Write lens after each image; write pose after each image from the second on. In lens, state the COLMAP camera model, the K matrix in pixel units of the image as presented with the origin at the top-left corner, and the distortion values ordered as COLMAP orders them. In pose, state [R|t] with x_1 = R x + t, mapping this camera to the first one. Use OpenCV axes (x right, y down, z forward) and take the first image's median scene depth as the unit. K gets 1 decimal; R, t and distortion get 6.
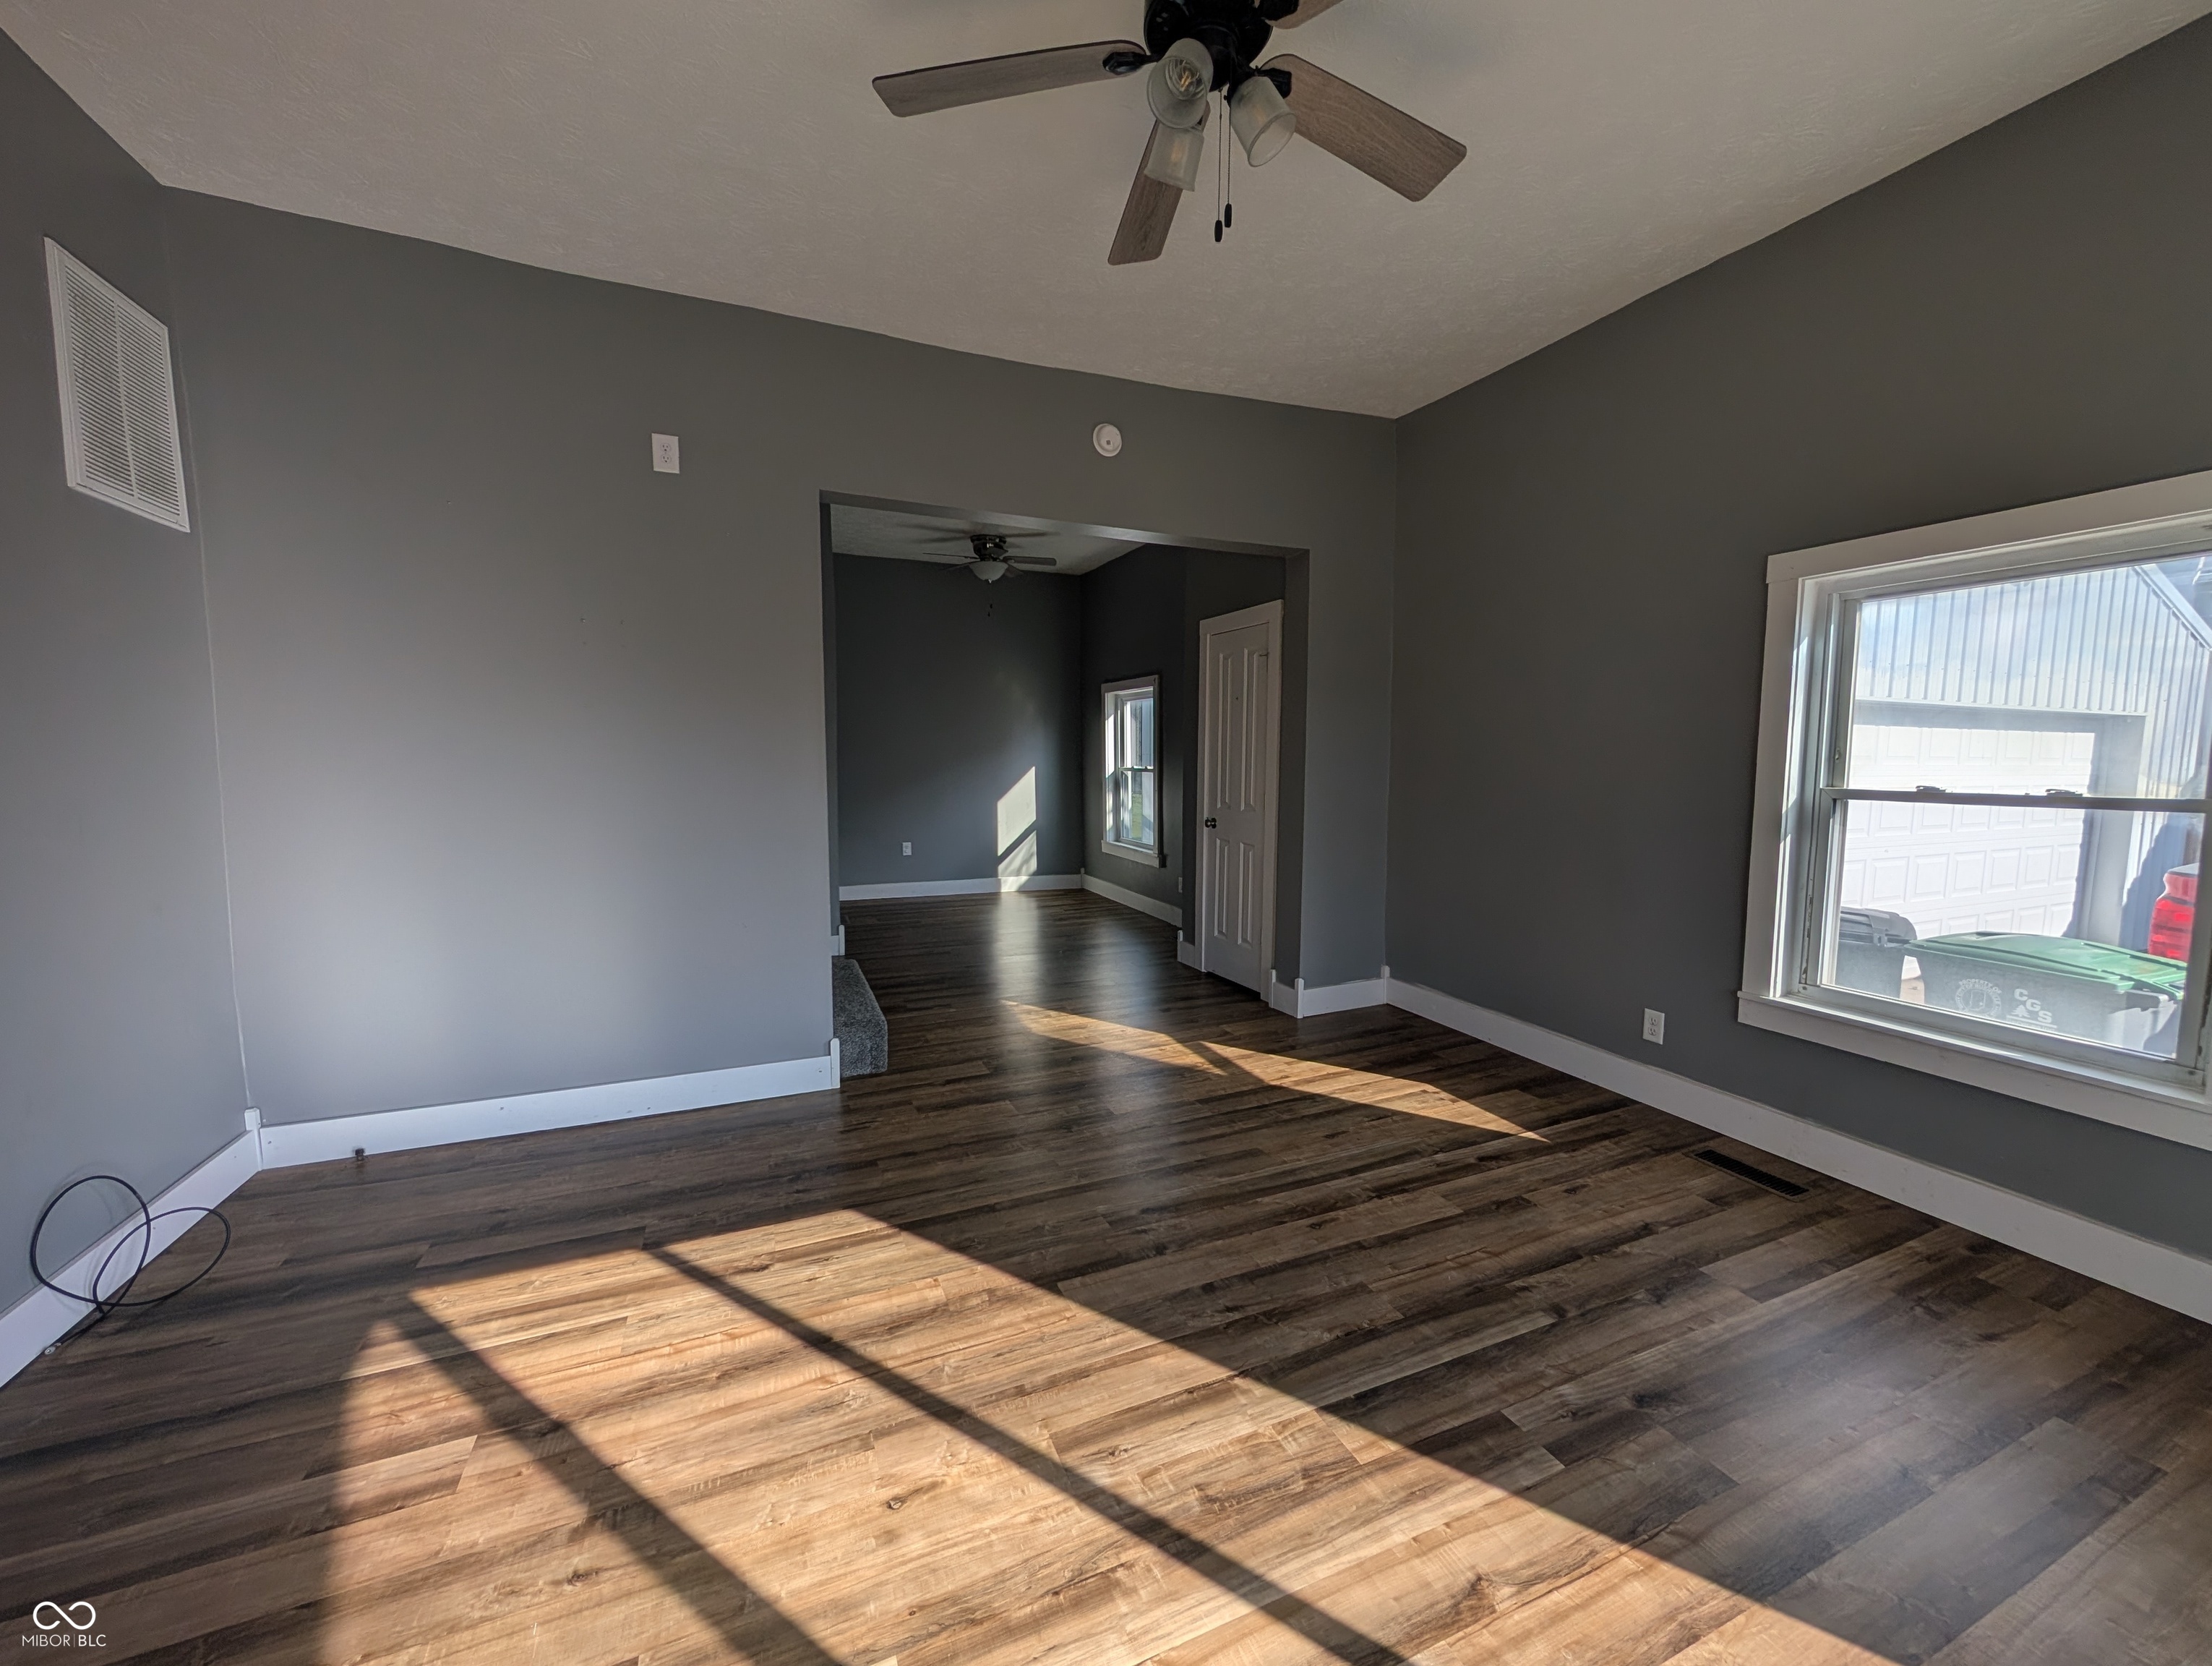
lens RADIAL K [[843.6, 0, 1100.4], [0, 843.6, 832.5], [0, 0, 1]] dist [0.000281, 0.000257]
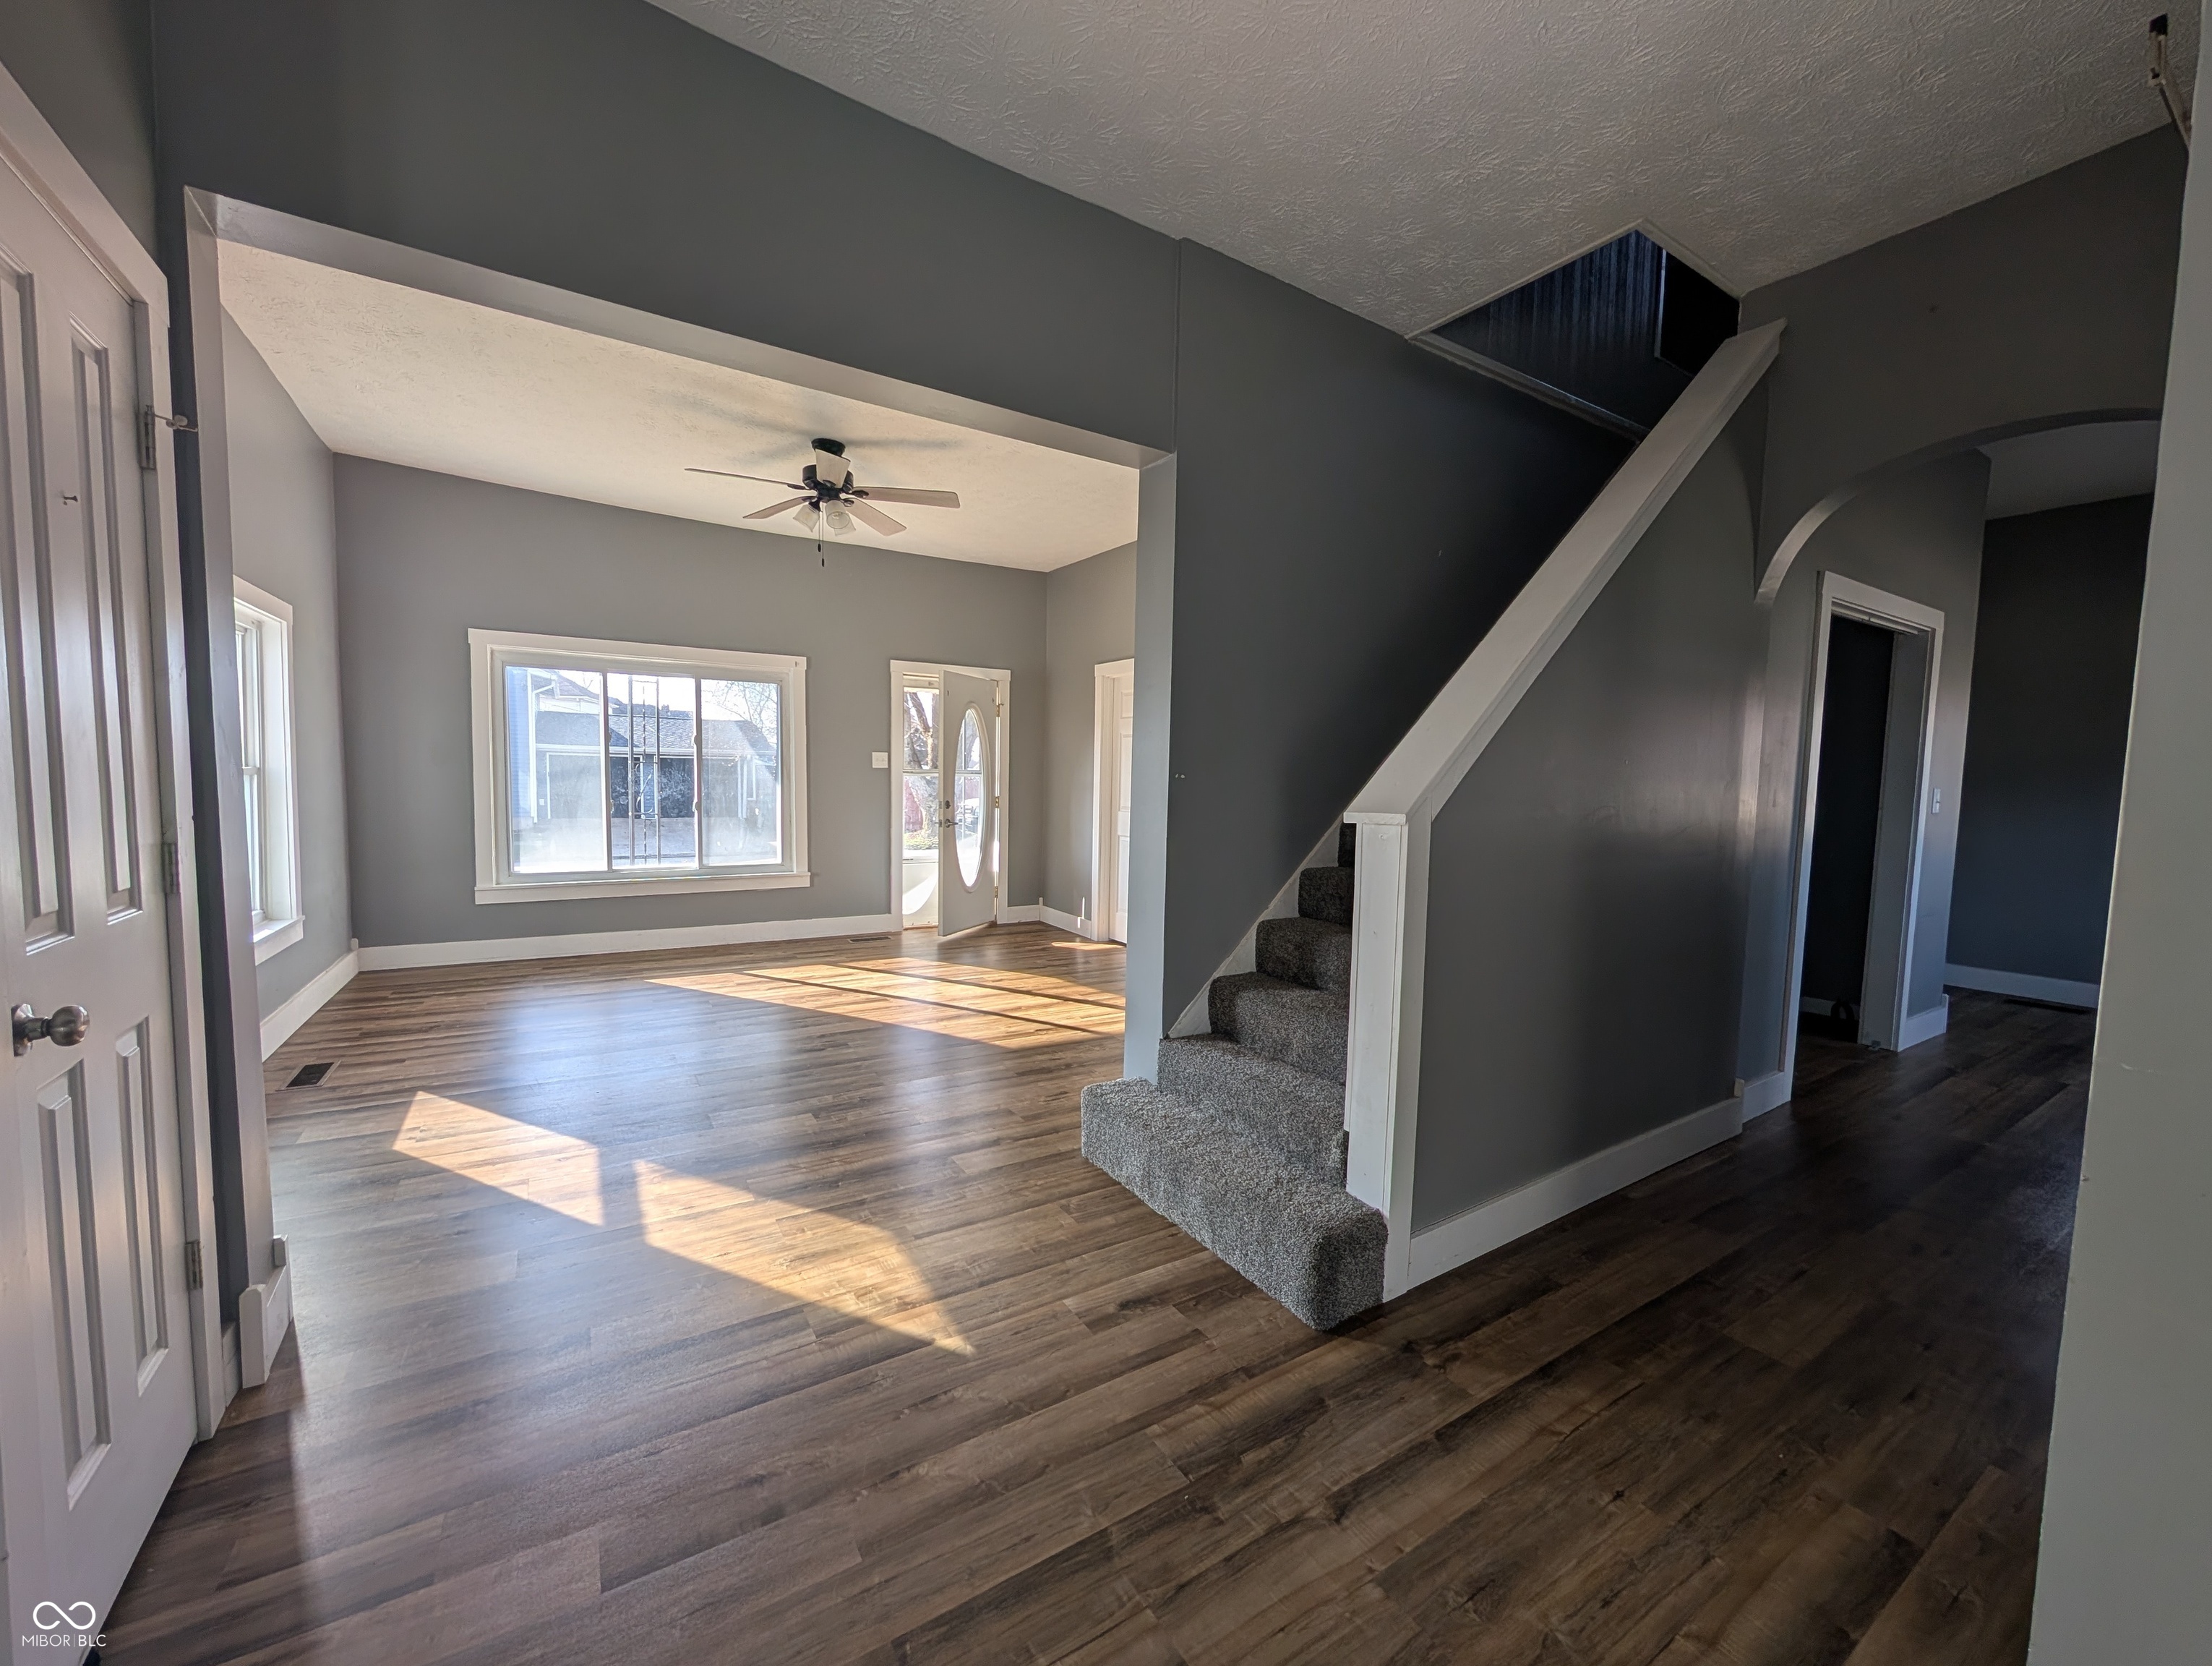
lens RADIAL K [[843.6, 0, 1097.2], [0, 843.6, 832.5], [0, 0, 1]] dist [0.000281, 0.000257]
pose [[-0.988037, -0.018025, -0.153159, -0.206602], [-0.042045, 0.987008, 0.155074, -0.216147], [0.148374, 0.159659, -0.975958, 2.575873]]
